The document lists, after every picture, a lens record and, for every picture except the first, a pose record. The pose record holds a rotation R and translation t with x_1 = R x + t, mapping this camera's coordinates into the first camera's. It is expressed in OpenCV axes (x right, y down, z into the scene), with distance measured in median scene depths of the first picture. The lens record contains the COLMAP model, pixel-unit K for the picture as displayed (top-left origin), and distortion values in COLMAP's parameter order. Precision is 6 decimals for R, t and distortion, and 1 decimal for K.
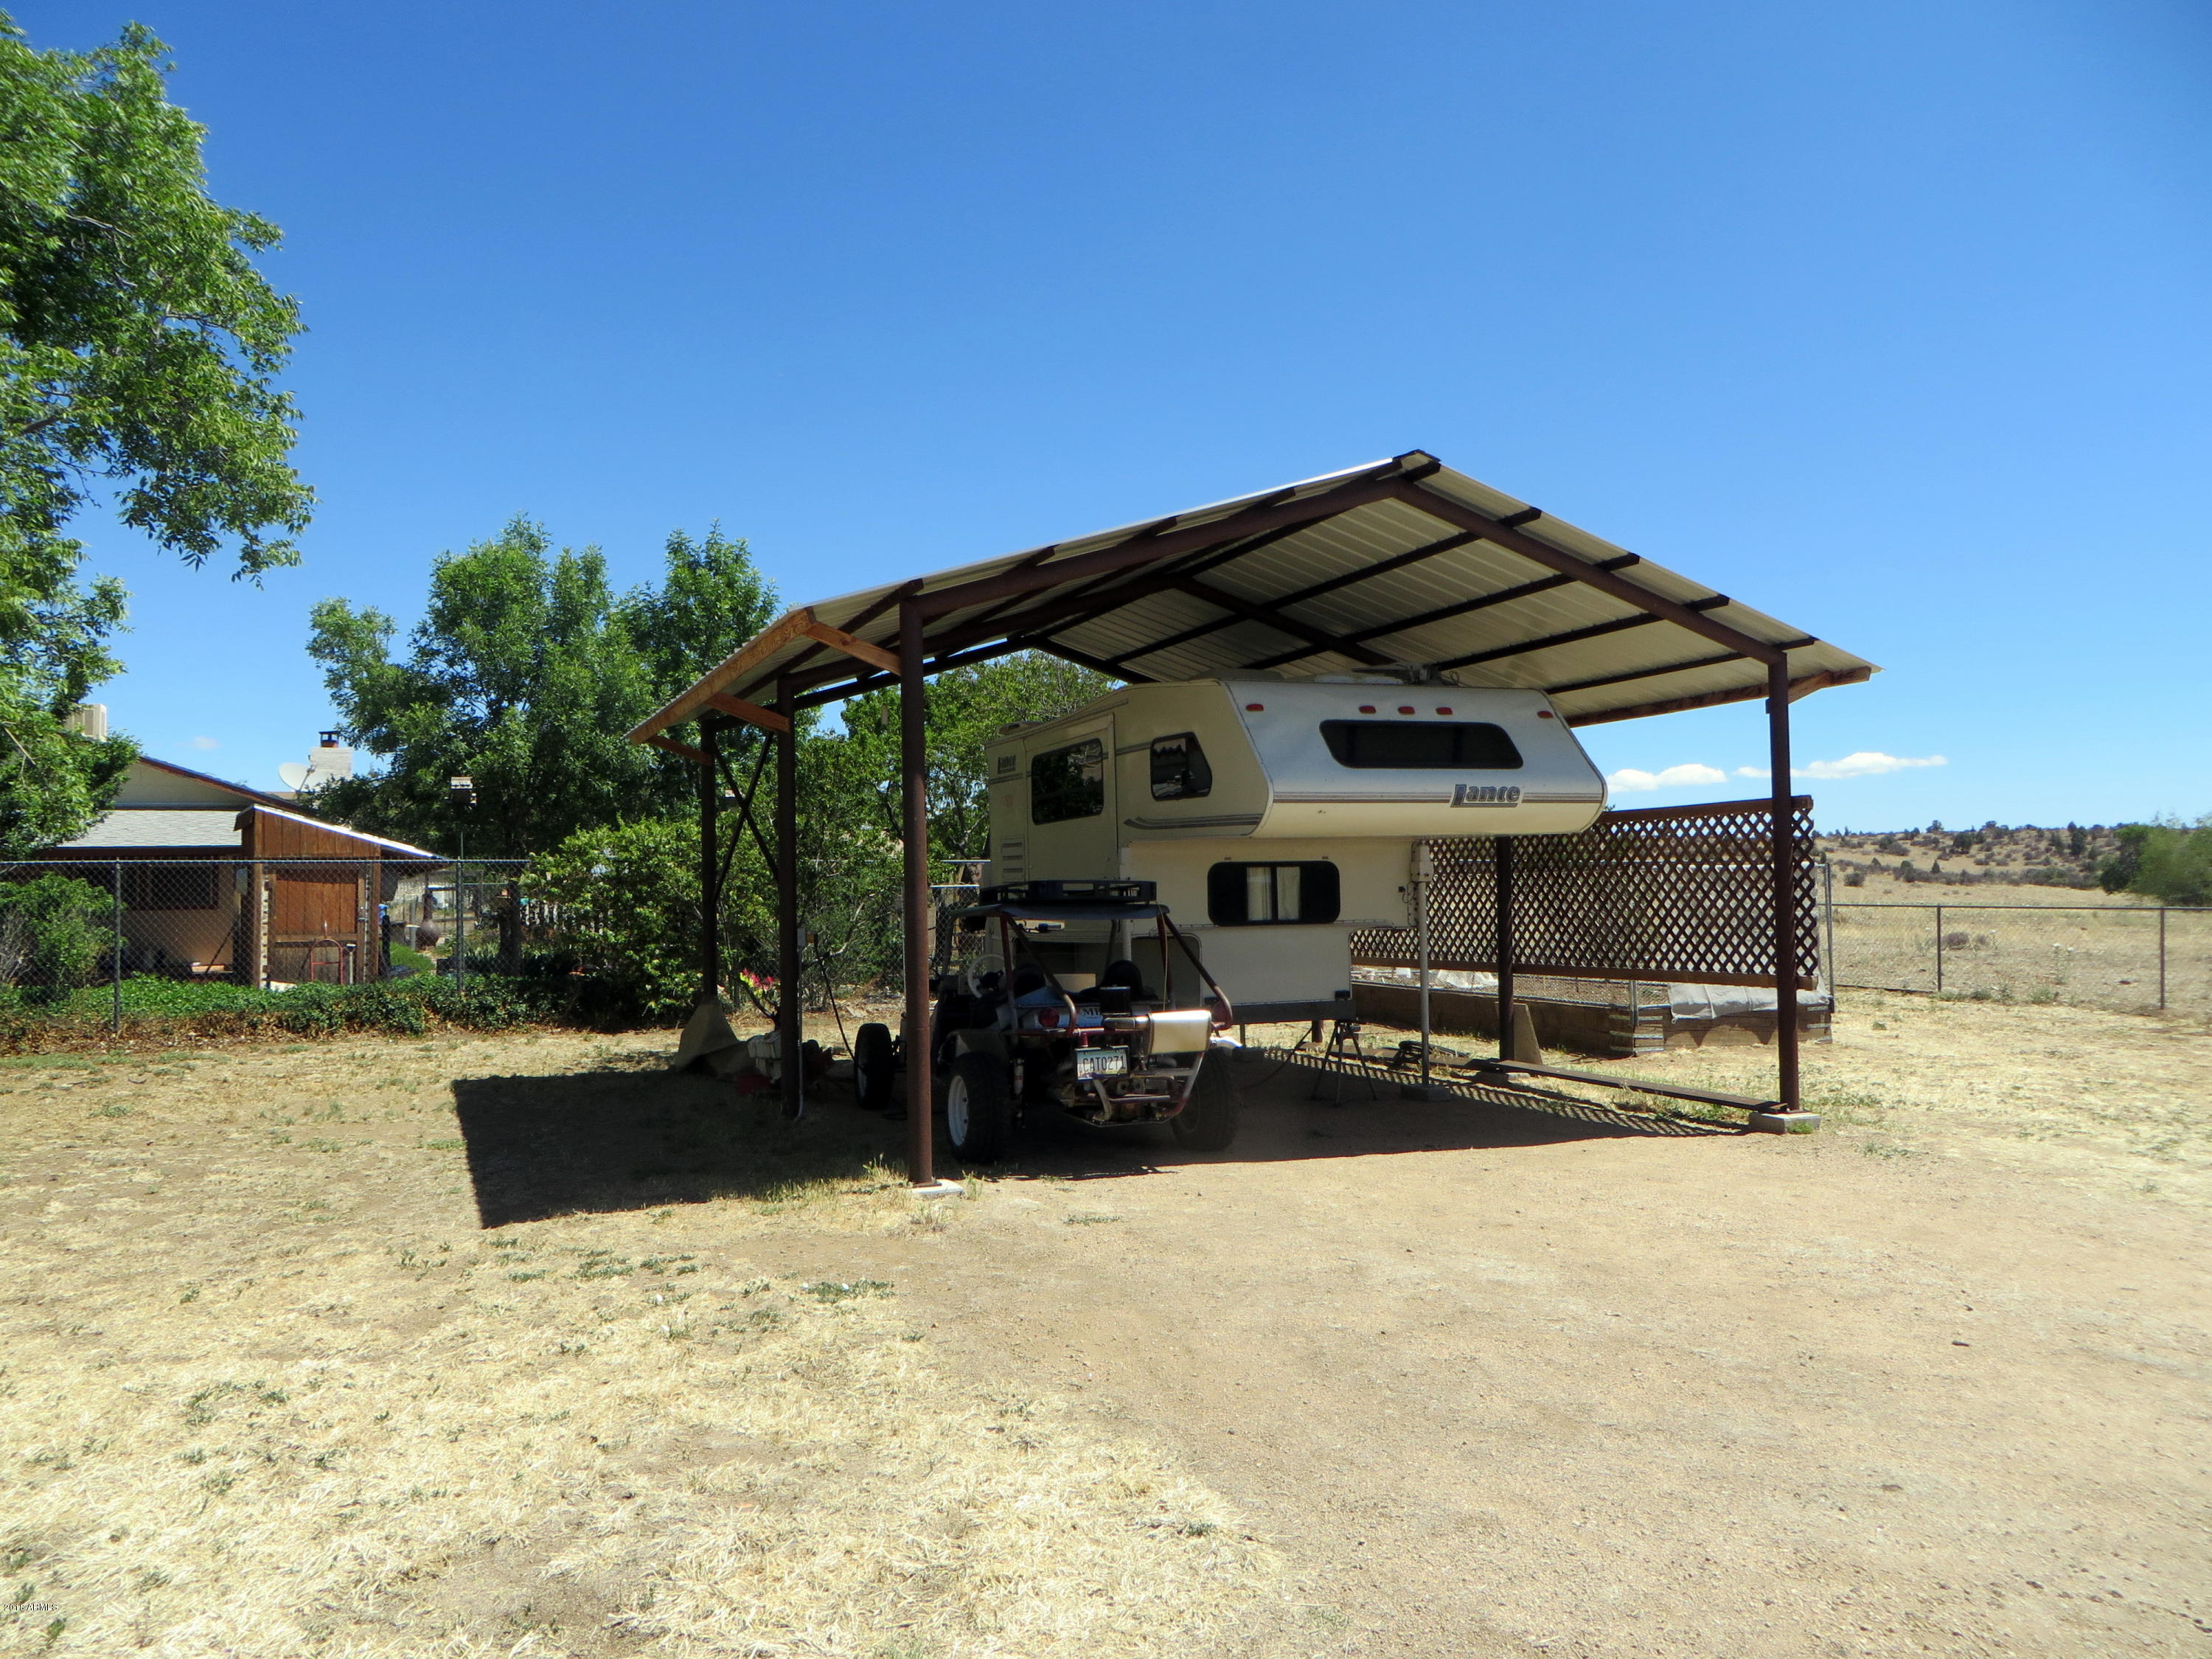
lens RADIAL K [[1660.1, 0, 1106.0], [0, 1660.1, 829.5], [0, 0, 1]] dist [-0.023262, 0.007828]
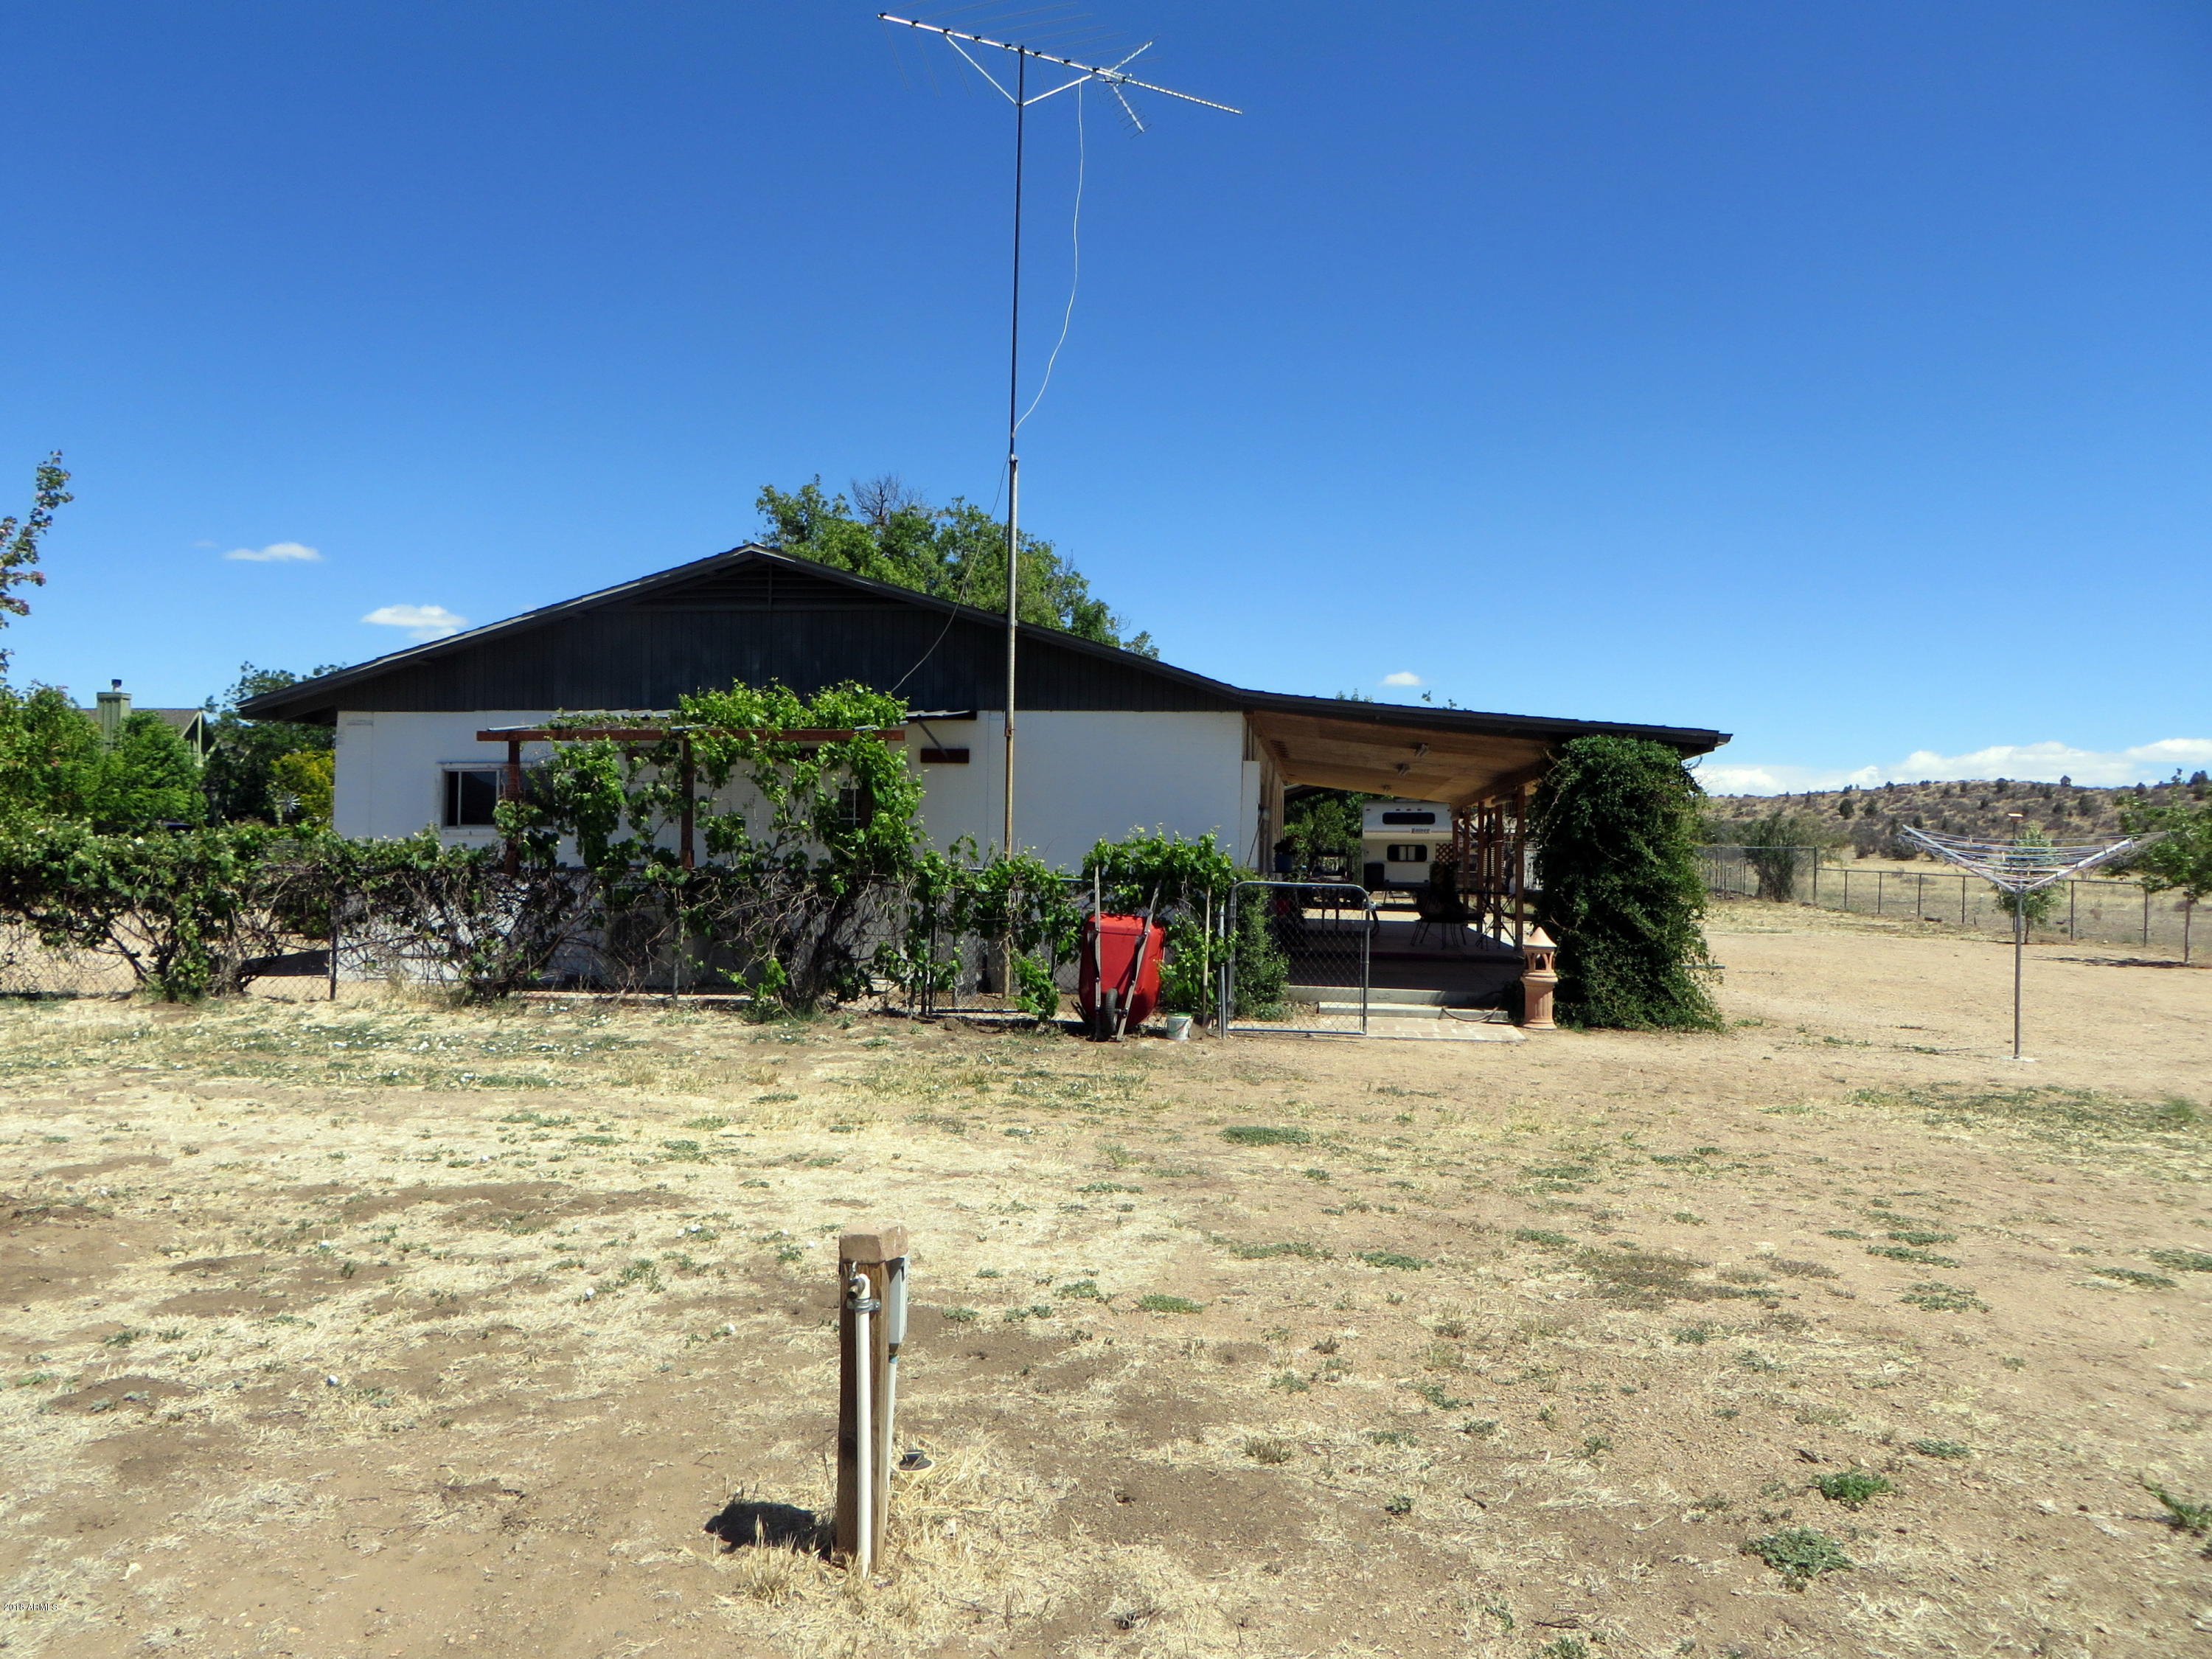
lens RADIAL K [[1803.6, 0, 1108.9], [0, 1803.6, 778.1], [0, 0, 1]] dist [0.003294, 0.005740]
pose [[0.866034, 0.003184, -0.499976, 1.569507], [-0.004556, 0.999988, -0.001523, -0.123172], [0.499965, 0.003597, 0.866038, -2.901431]]
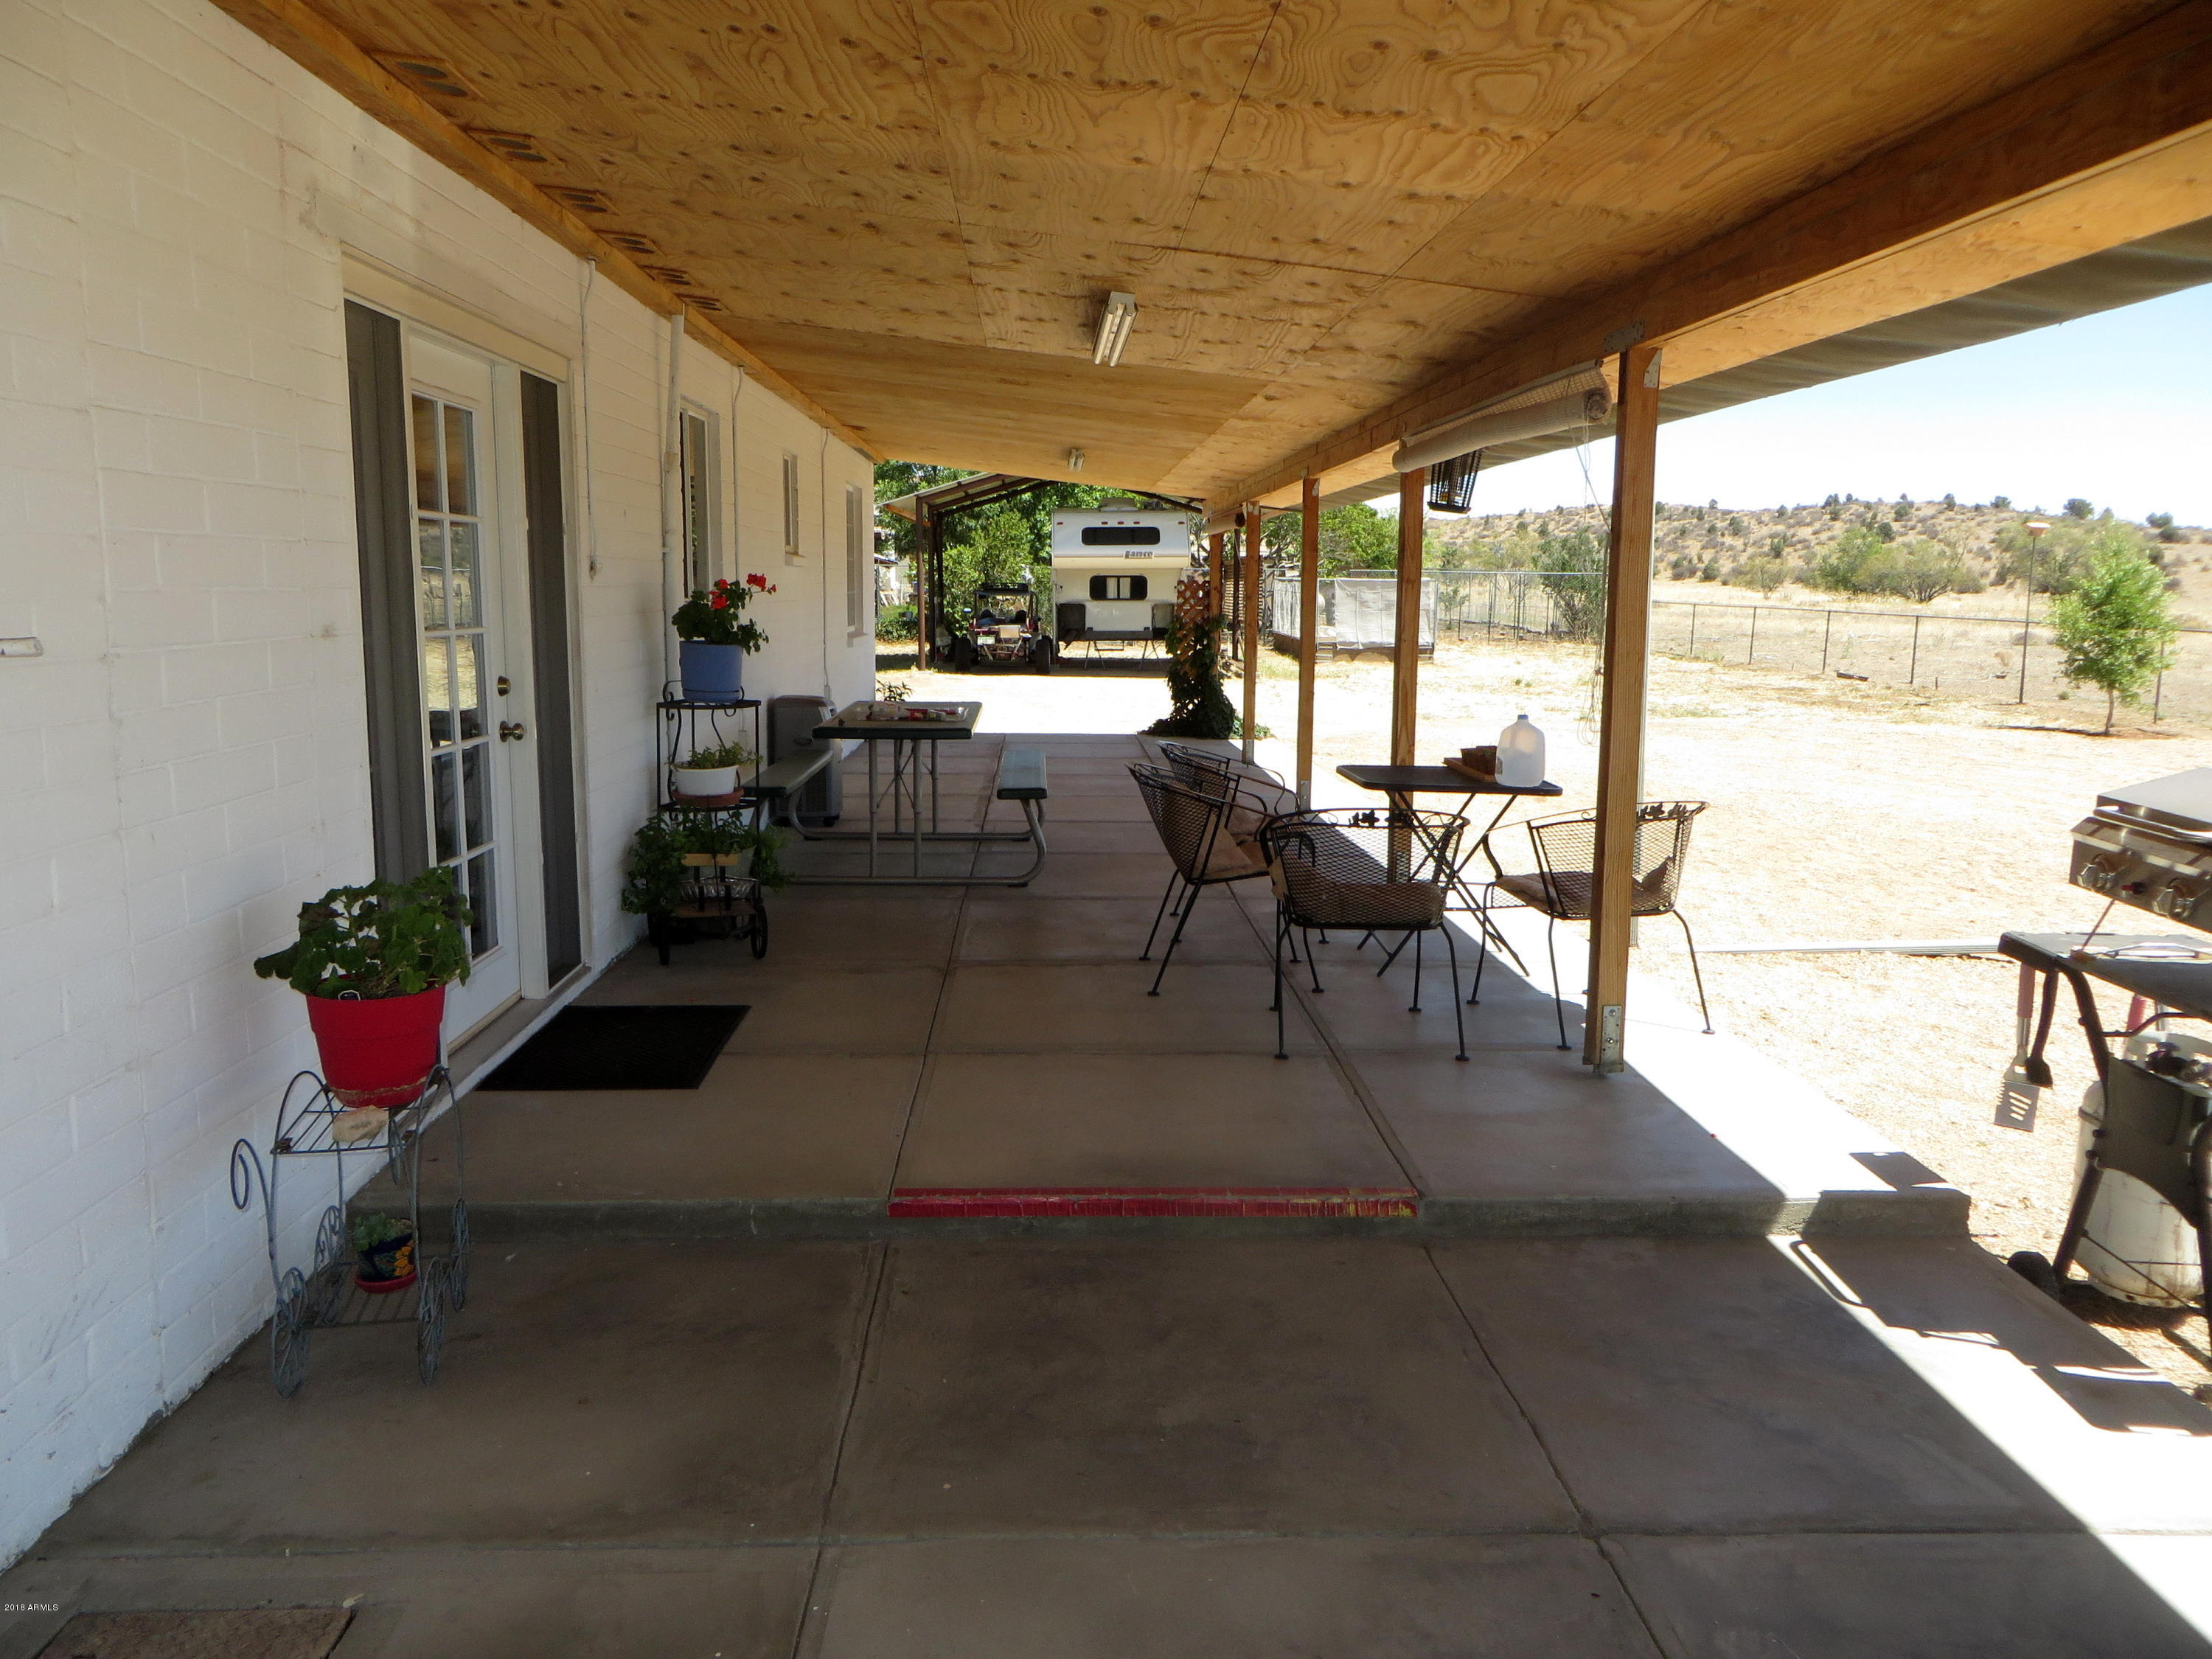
lens RADIAL K [[1632.3, 0, 1106.0], [0, 1632.3, 829.5], [0, 0, 1]] dist [-0.013559, -0.012762]
pose [[0.932931, 0.070847, -0.353016, 1.006865], [-0.001566, 0.981239, 0.192788, -0.081879], [0.360052, -0.179305, 0.915539, -1.396122]]
